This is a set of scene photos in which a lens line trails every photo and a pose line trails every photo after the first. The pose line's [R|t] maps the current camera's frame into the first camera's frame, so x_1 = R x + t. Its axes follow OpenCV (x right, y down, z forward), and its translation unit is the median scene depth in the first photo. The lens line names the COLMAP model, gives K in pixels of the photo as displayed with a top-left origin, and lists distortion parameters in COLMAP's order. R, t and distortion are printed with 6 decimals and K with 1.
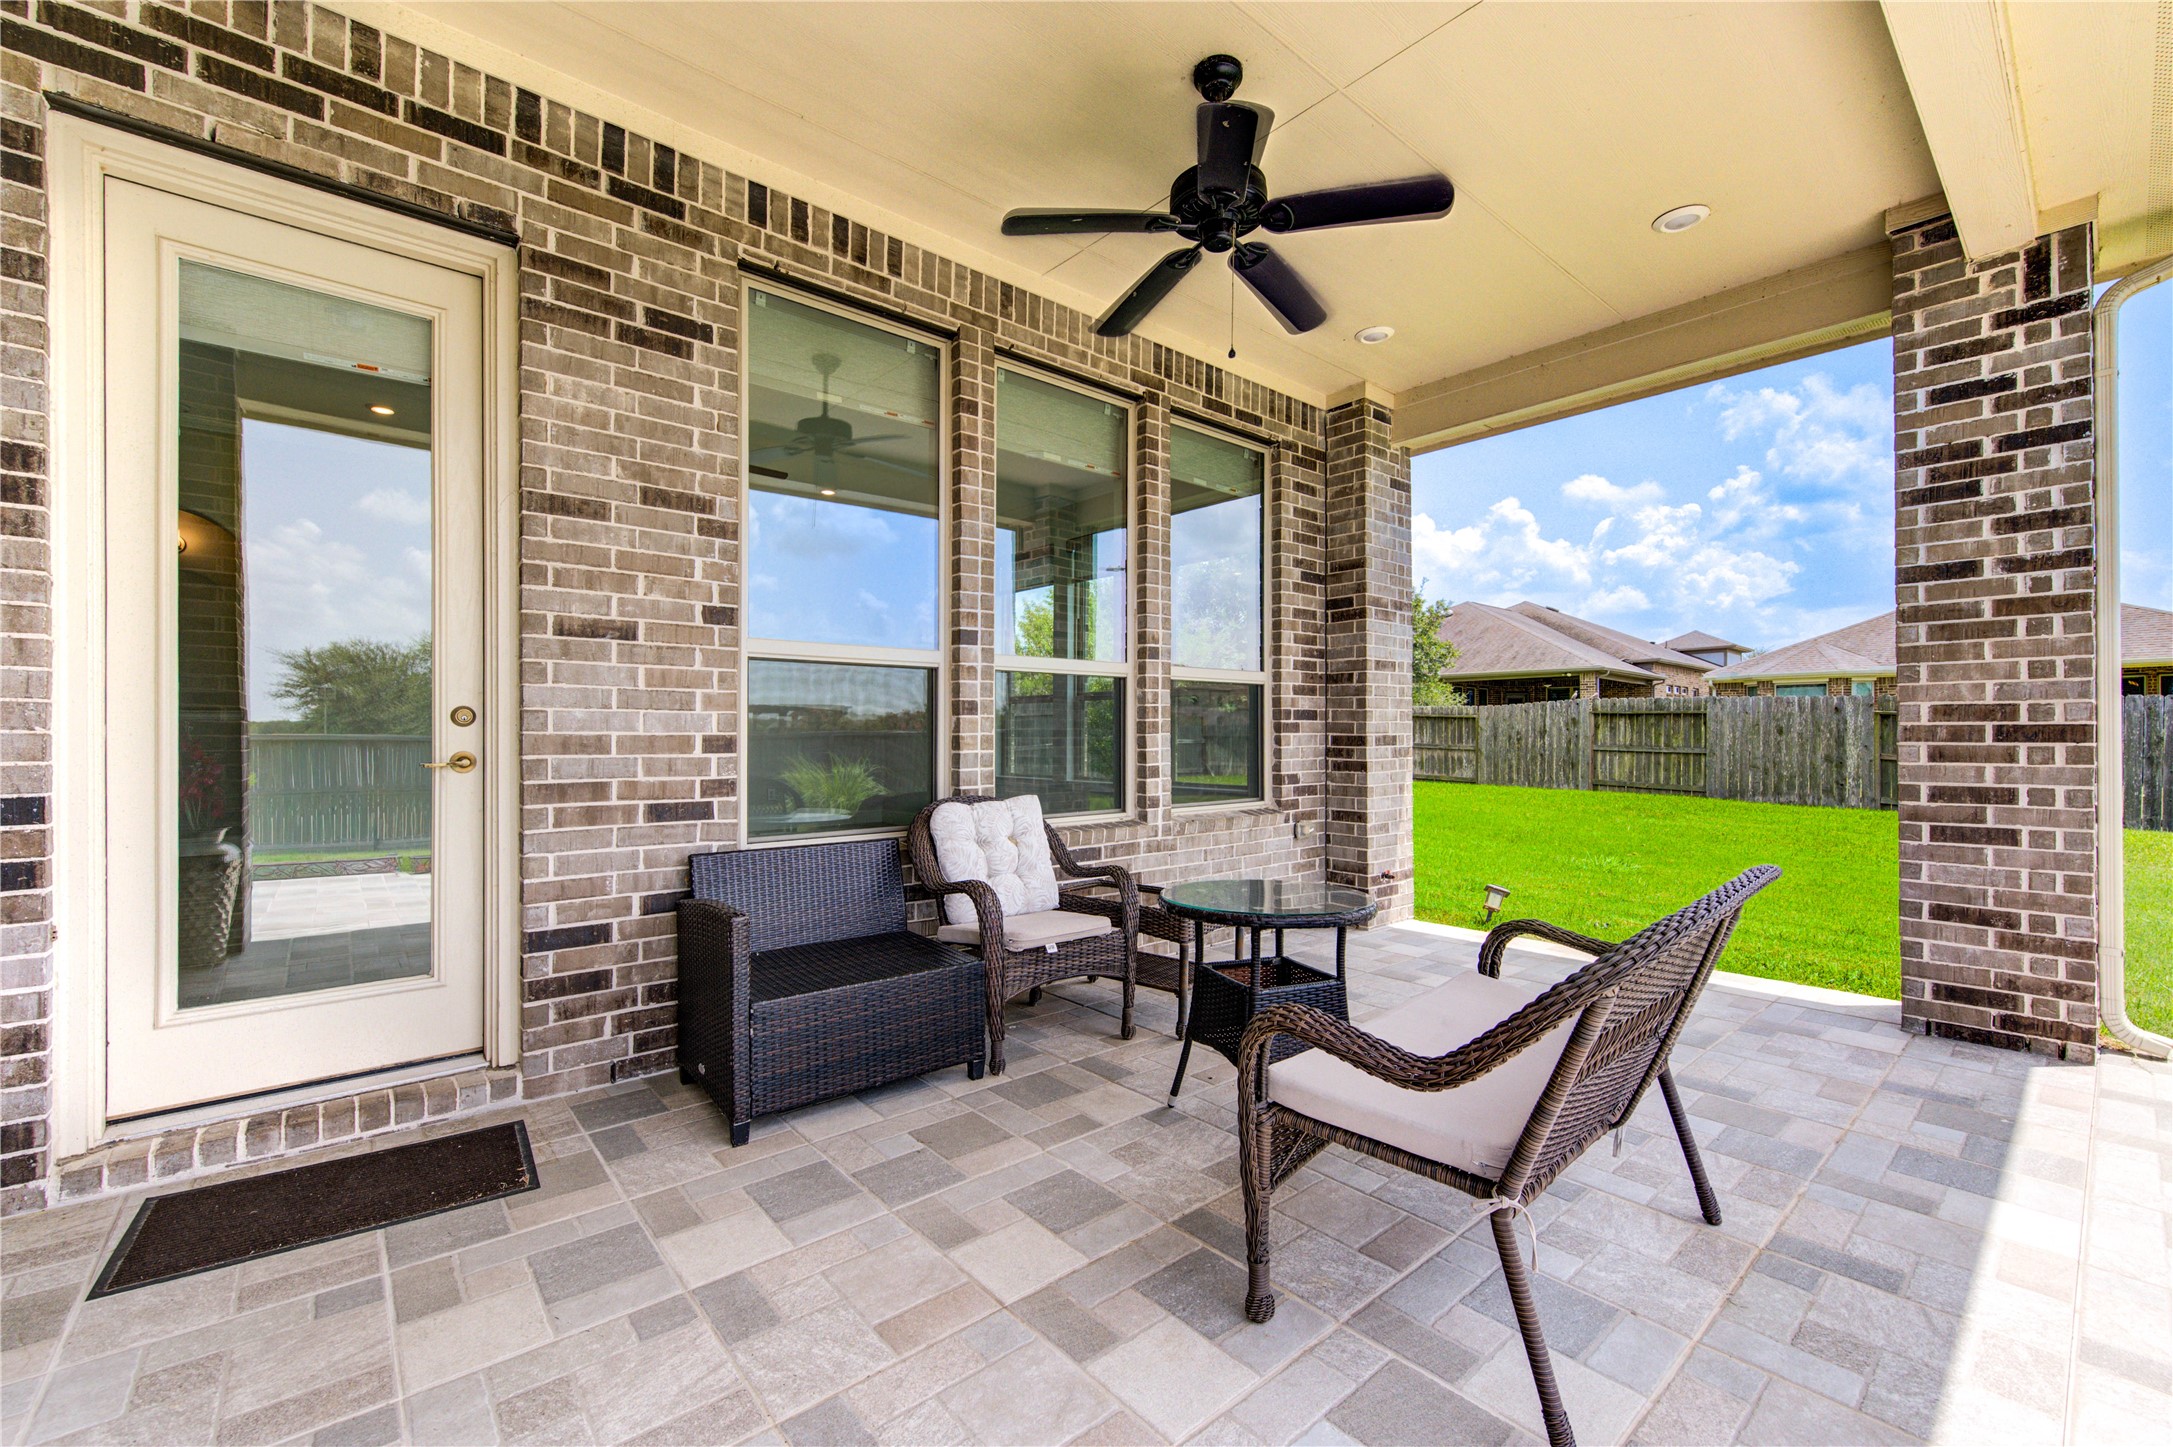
lens RADIAL K [[859.0, 0, 1084.7], [0, 859.0, 731.0], [0, 0, 1]] dist [0.003192, -0.001217]
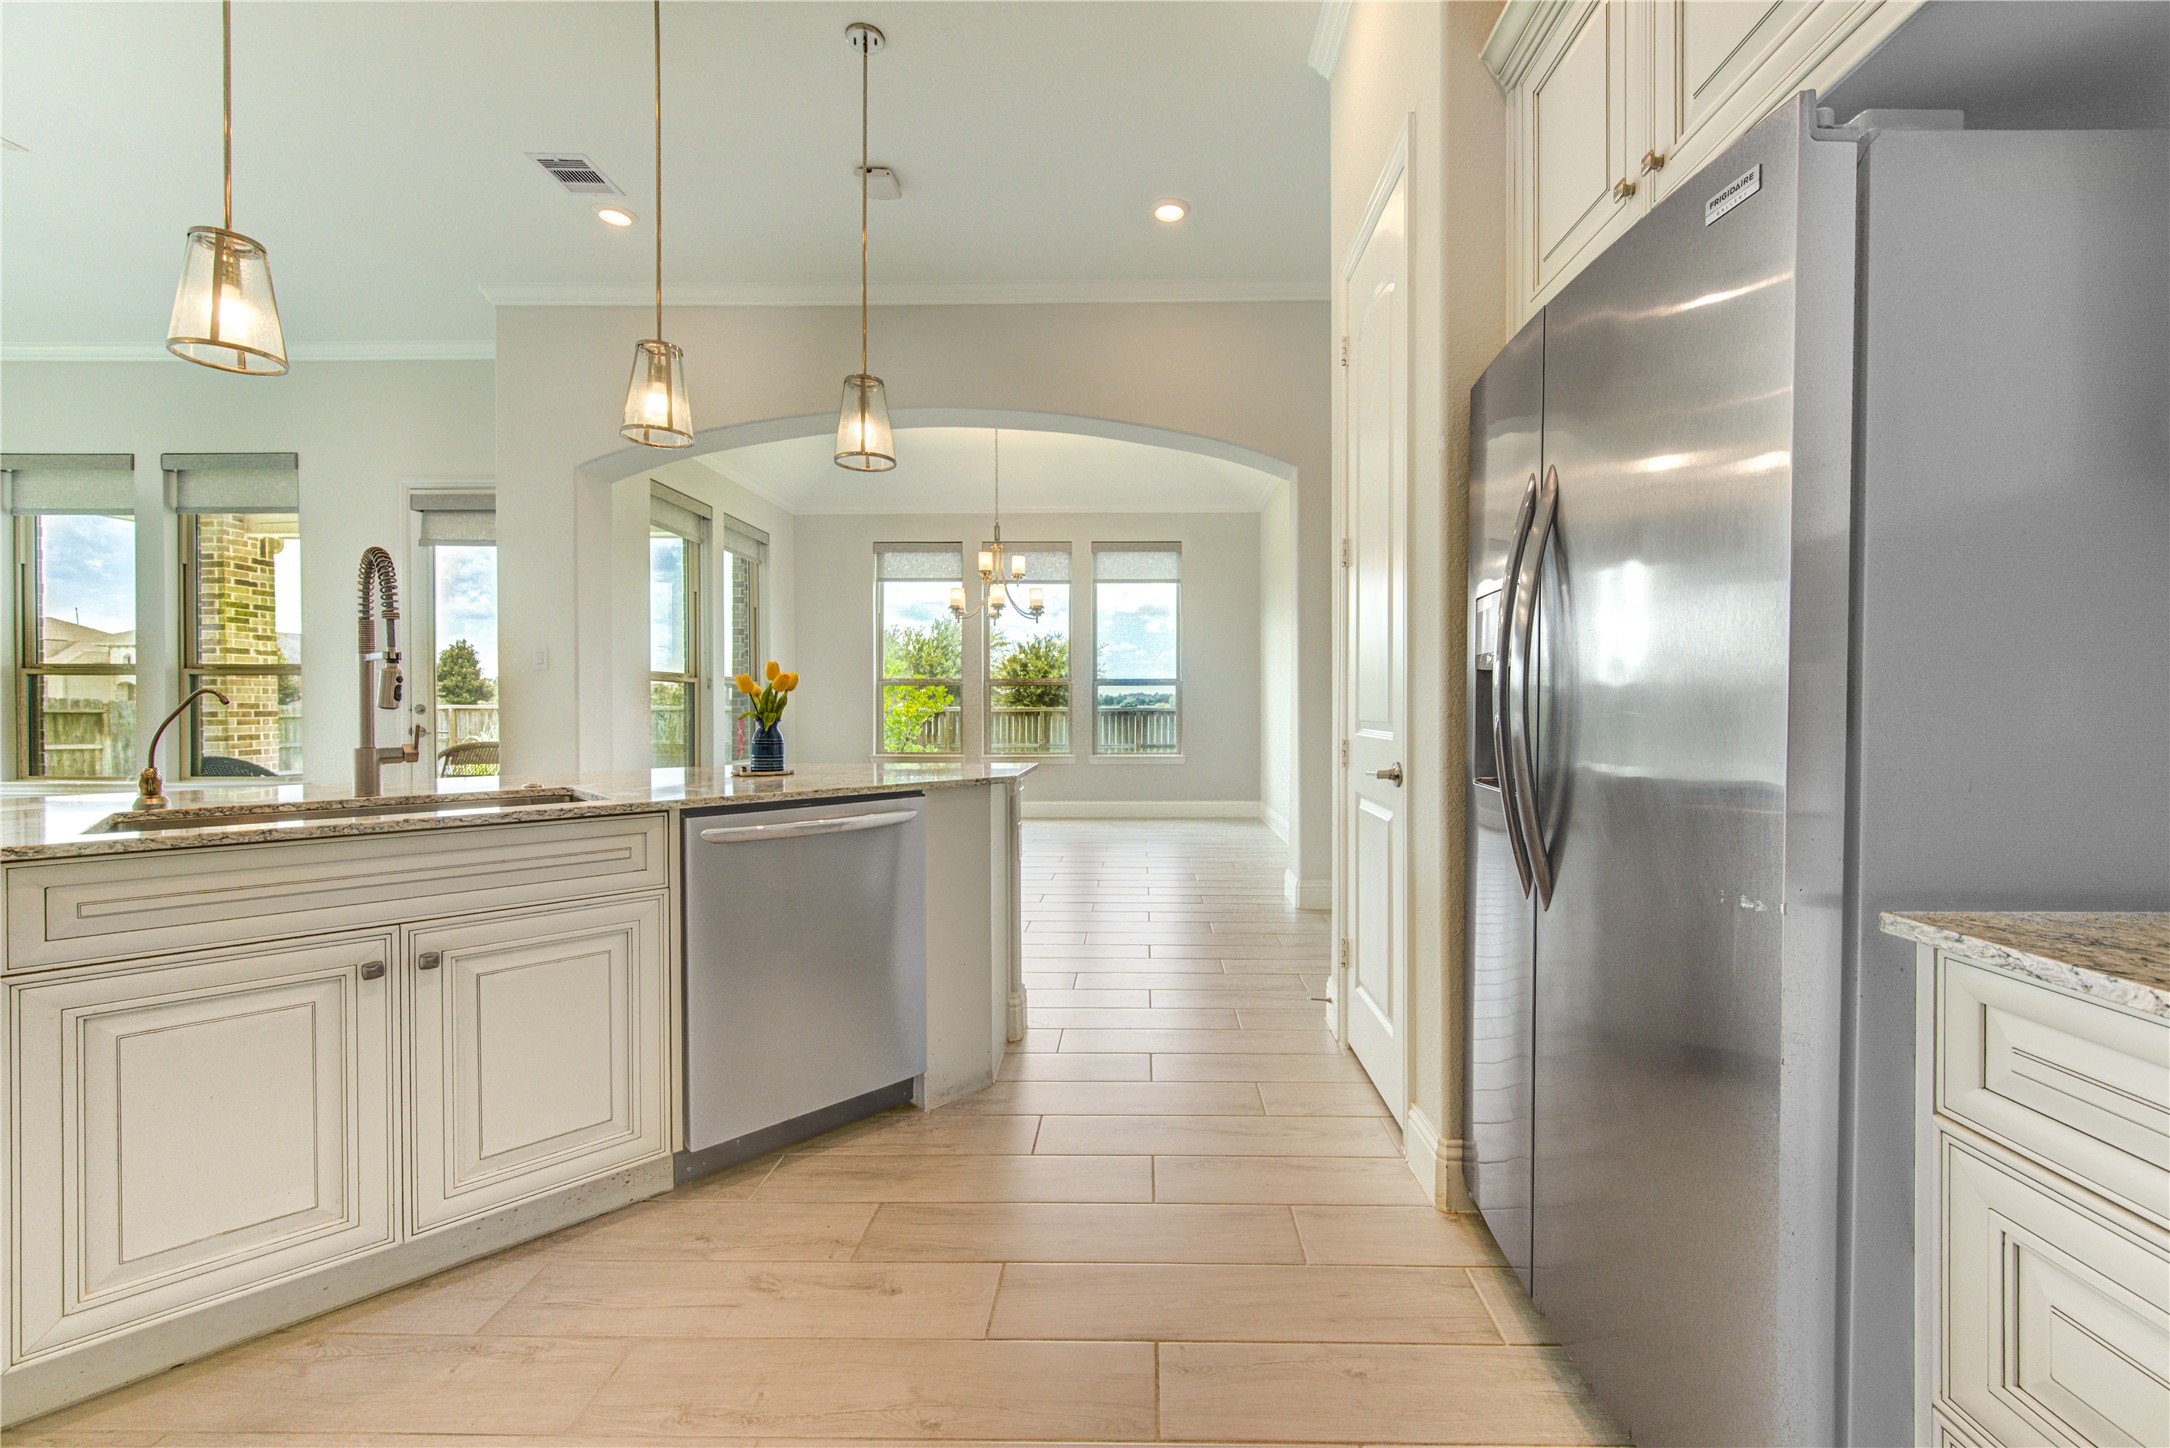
lens RADIAL K [[857.8, 0, 1089.6], [0, 857.8, 714.1], [0, 0, 1]] dist [0.003192, -0.001217]
pose [[-0.716808, -0.003641, 0.697261, -2.742051], [0.001308, 0.999978, 0.006567, -0.011154], [-0.697270, 0.005620, -0.716787, 1.125768]]
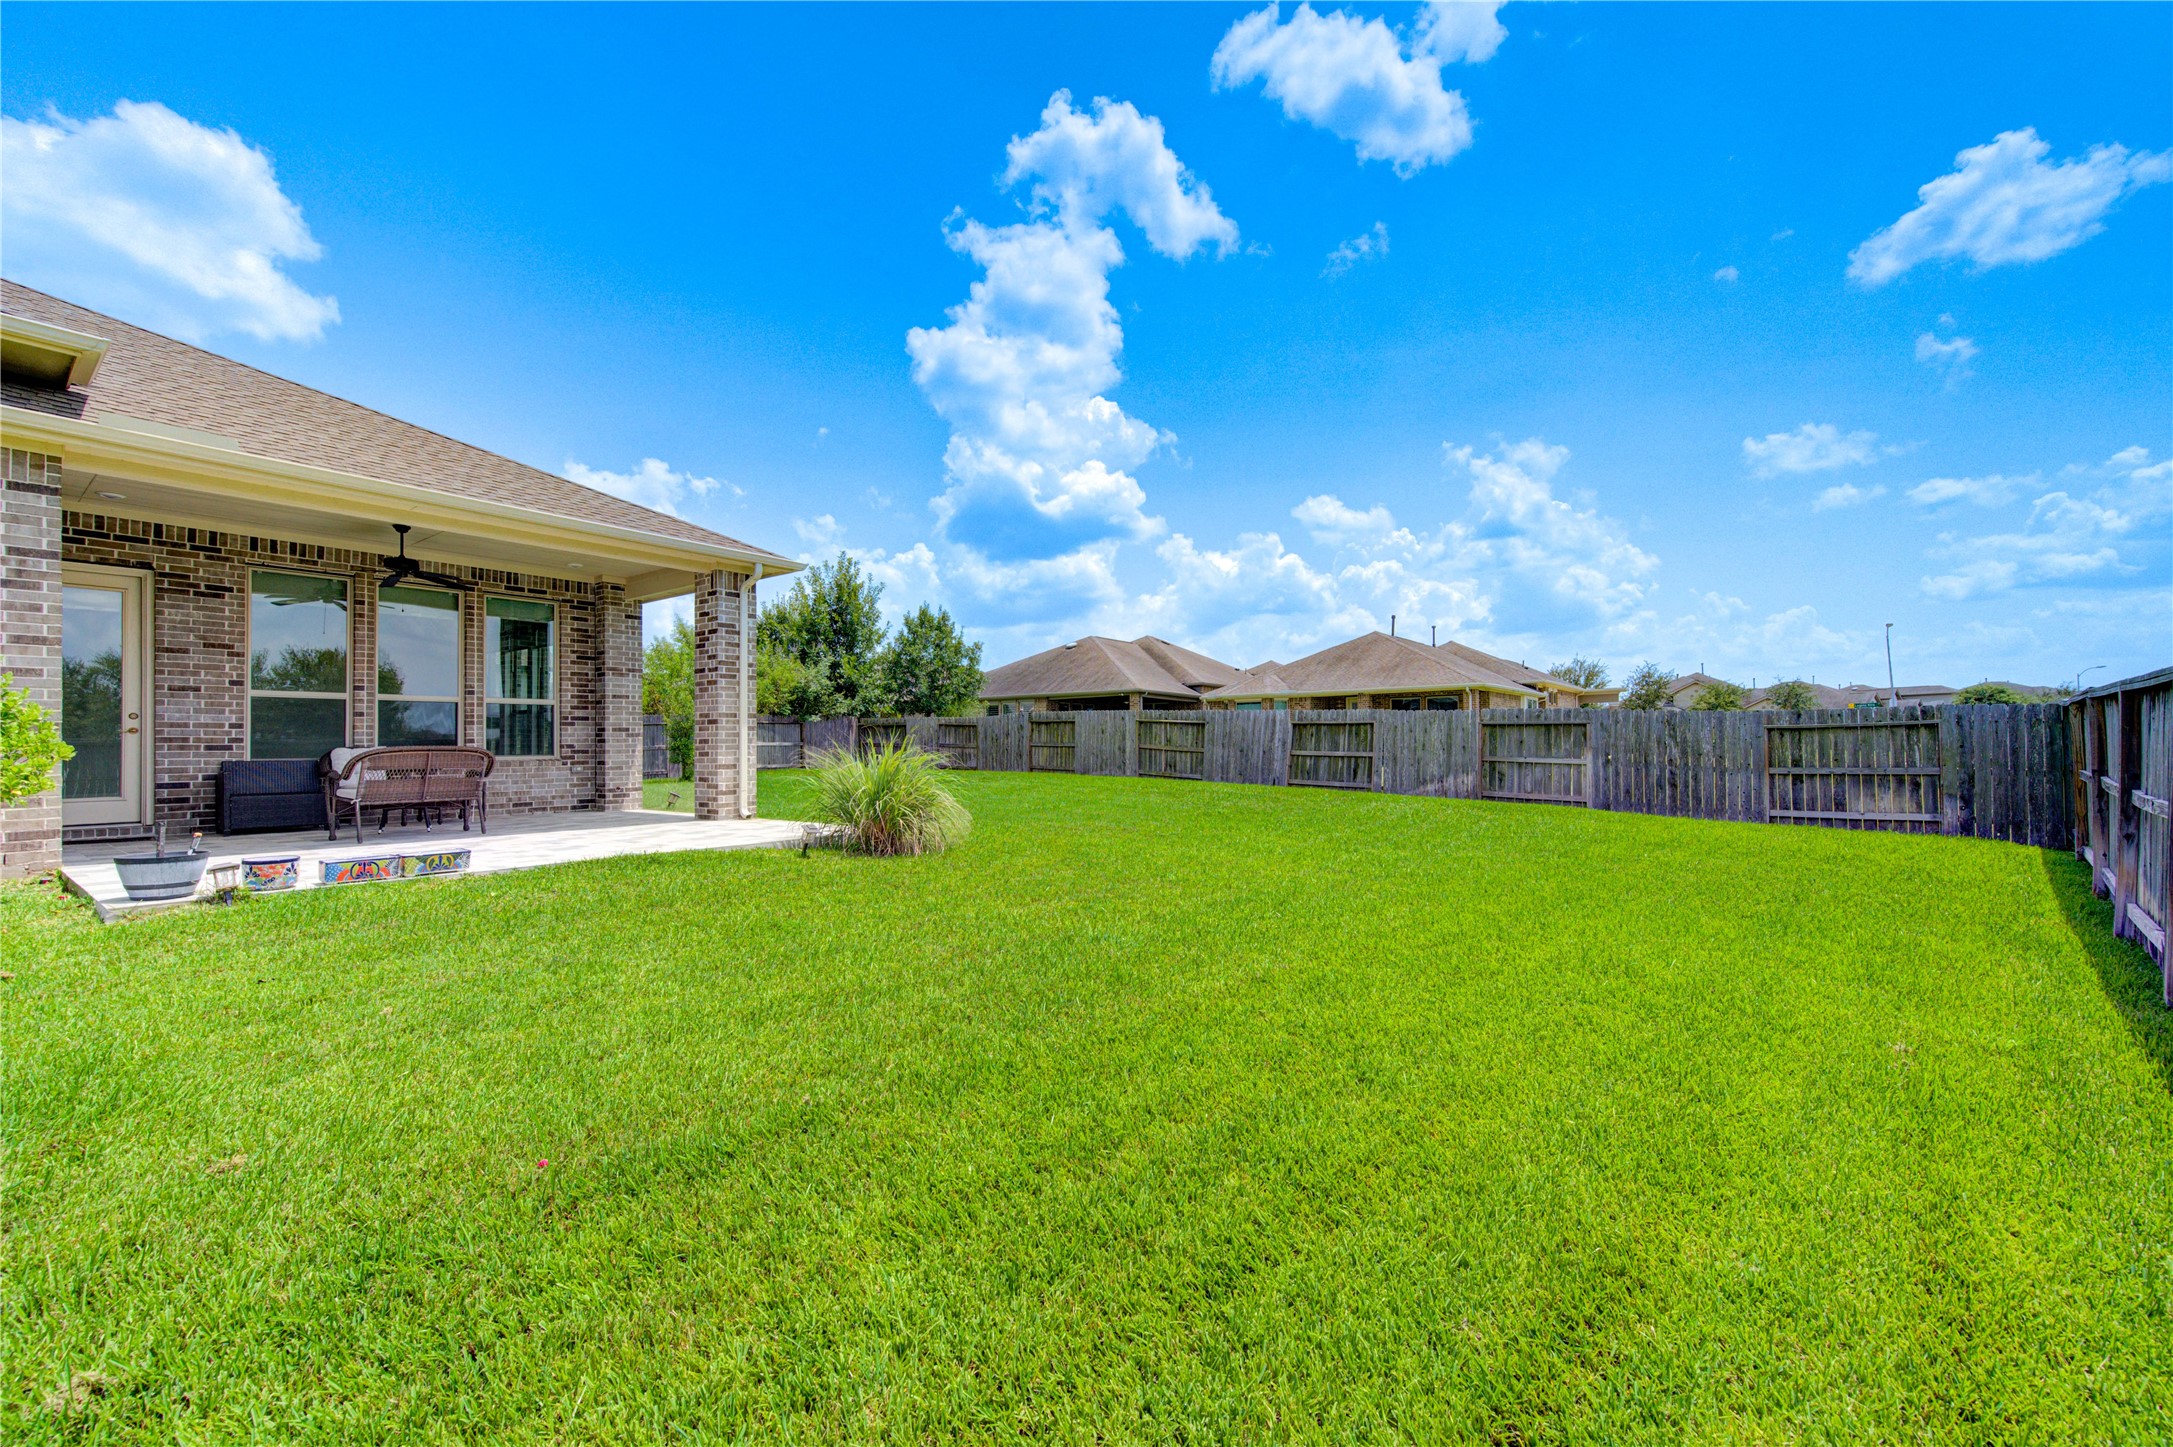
lens RADIAL K [[859.0, 0, 1083.3], [0, 859.0, 735.4], [0, 0, 1]] dist [0.003192, -0.001217]
pose [[0.979499, -0.005802, 0.201364, 1.820930], [0.008045, 0.999914, -0.010322, 0.100760], [-0.201287, 0.011730, 0.979462, -2.476410]]
